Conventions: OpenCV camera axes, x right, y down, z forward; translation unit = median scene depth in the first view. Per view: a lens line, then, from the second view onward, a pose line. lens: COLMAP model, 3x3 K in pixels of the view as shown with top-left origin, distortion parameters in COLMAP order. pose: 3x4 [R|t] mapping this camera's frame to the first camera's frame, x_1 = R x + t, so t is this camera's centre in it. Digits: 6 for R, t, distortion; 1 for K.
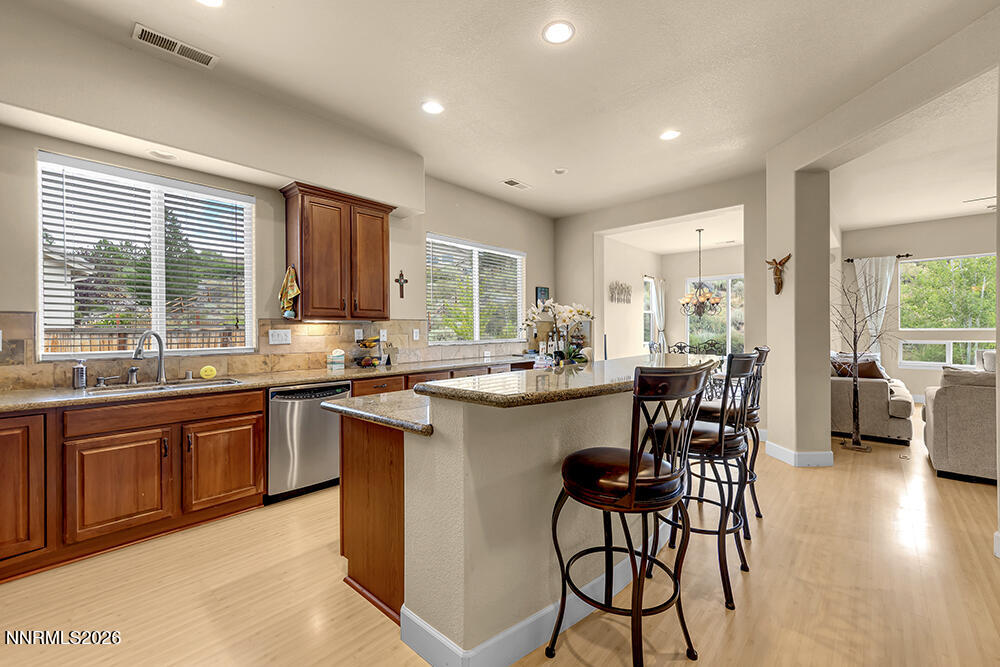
lens RADIAL K [[412.0, 0, 508.6], [0, 412.0, 329.7], [0, 0, 1]] dist [0.000660, -0.000016]
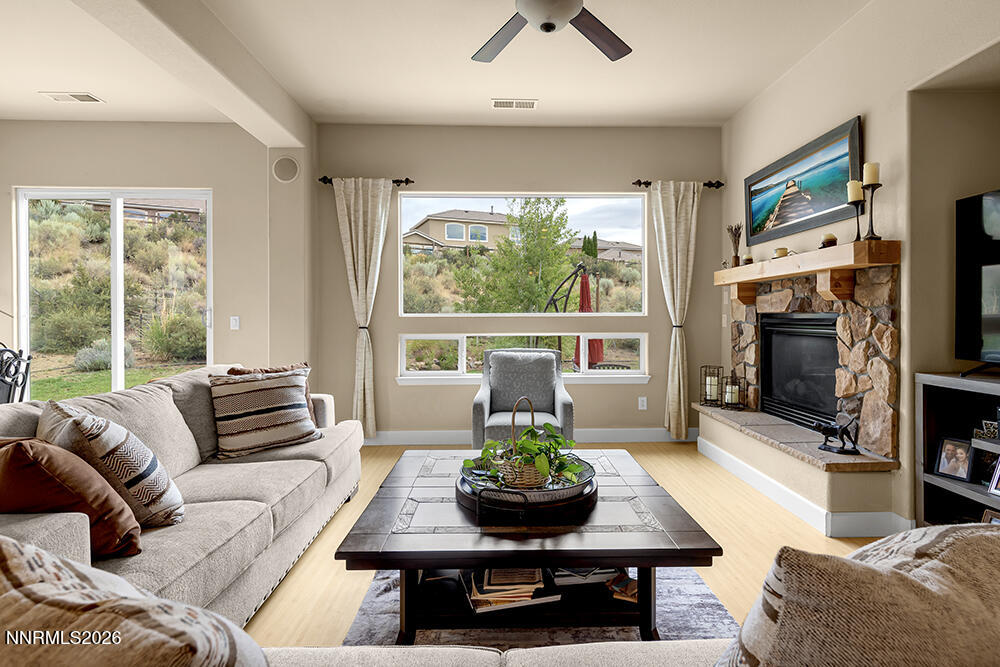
lens RADIAL K [[518.6, 0, 502.2], [0, 518.6, 320.1], [0, 0, 1]] dist [-0.002371, -0.000941]
pose [[0.734916, 0.002016, 0.678155, 0.872915], [-0.003620, 0.999993, 0.000951, 0.008707], [-0.678148, -0.003154, 0.734919, 0.593771]]
